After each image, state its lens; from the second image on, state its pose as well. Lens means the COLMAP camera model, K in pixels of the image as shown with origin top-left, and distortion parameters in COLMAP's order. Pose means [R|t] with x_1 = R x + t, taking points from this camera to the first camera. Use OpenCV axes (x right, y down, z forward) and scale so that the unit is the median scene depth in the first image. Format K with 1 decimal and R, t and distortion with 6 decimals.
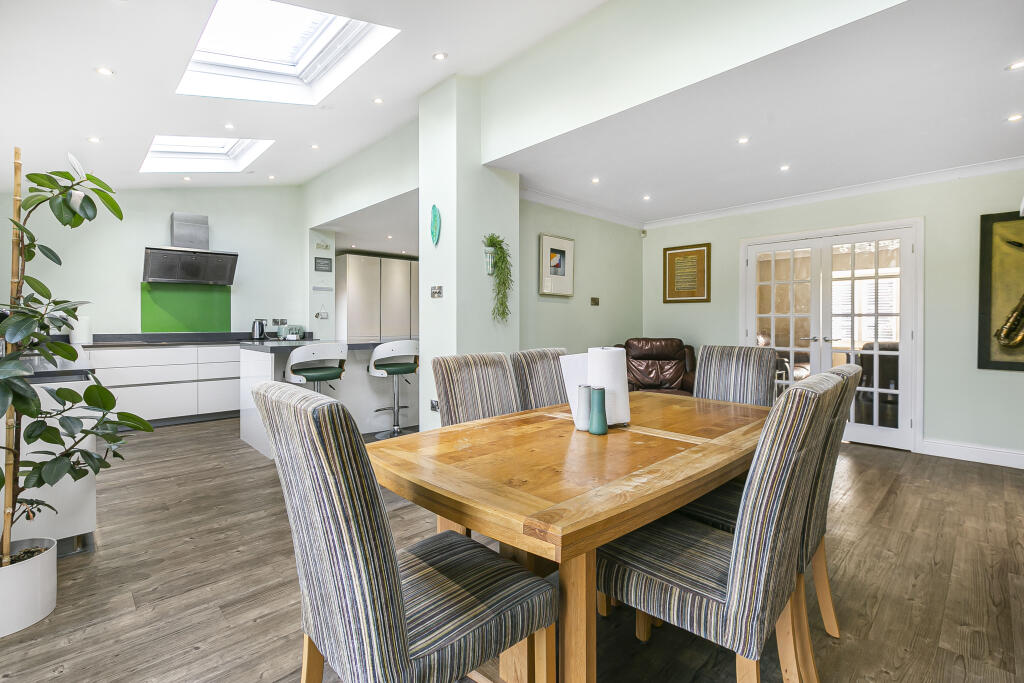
lens RADIAL K [[461.4, 0, 516.7], [0, 461.4, 324.4], [0, 0, 1]] dist [-0.001458, 0.001117]
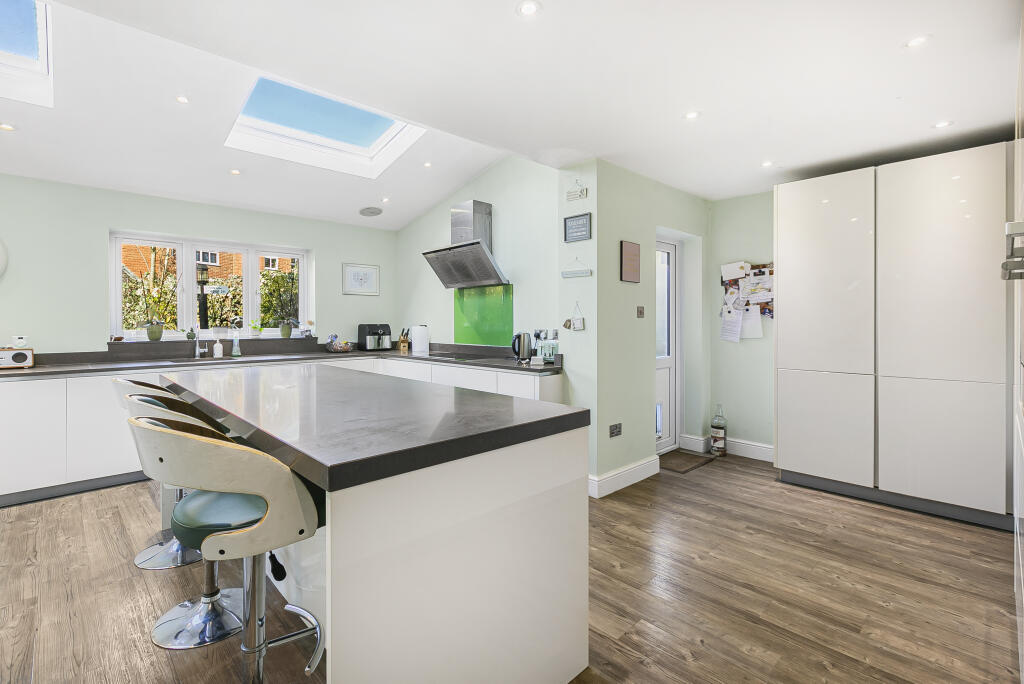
lens RADIAL K [[461.4, 0, 486.7], [0, 461.4, 318.2], [0, 0, 1]] dist [-0.001458, 0.001117]
pose [[-0.010892, -0.007791, -0.999910, 0.122065], [-0.006236, 0.999951, -0.007723, -0.023461], [0.999921, 0.006151, -0.010940, 0.987127]]
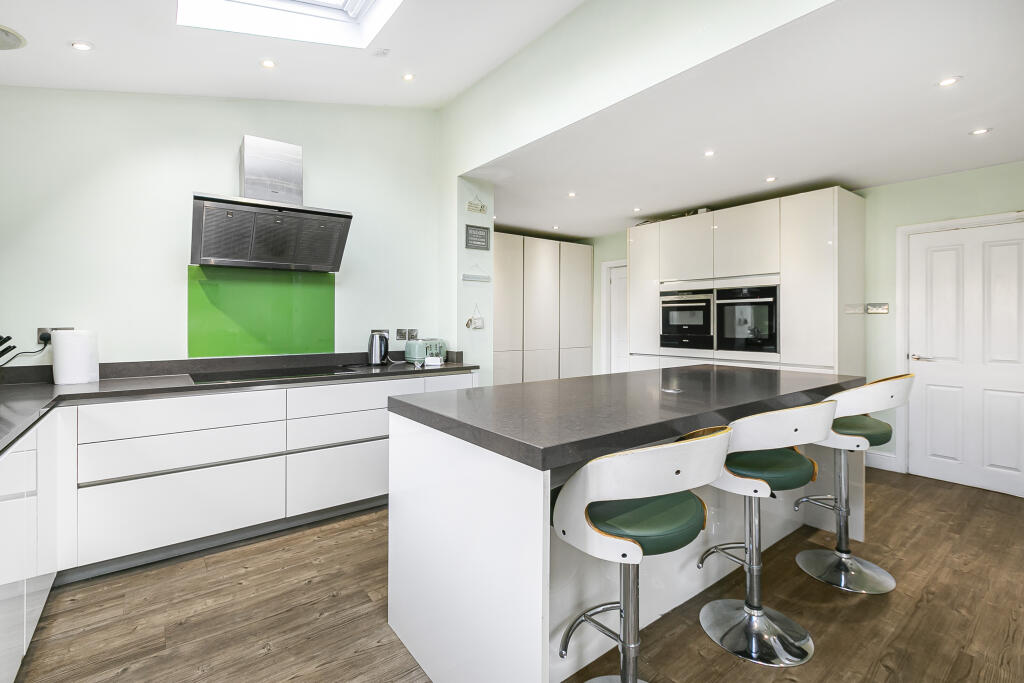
lens RADIAL K [[461.4, 0, 512.3], [0, 461.4, 321.5], [0, 0, 1]] dist [-0.001458, 0.001117]
pose [[0.993731, 0.001530, -0.111788, -0.337031], [-0.001975, 0.999991, -0.003877, -0.021373], [0.111781, 0.004074, 0.993724, 0.452991]]
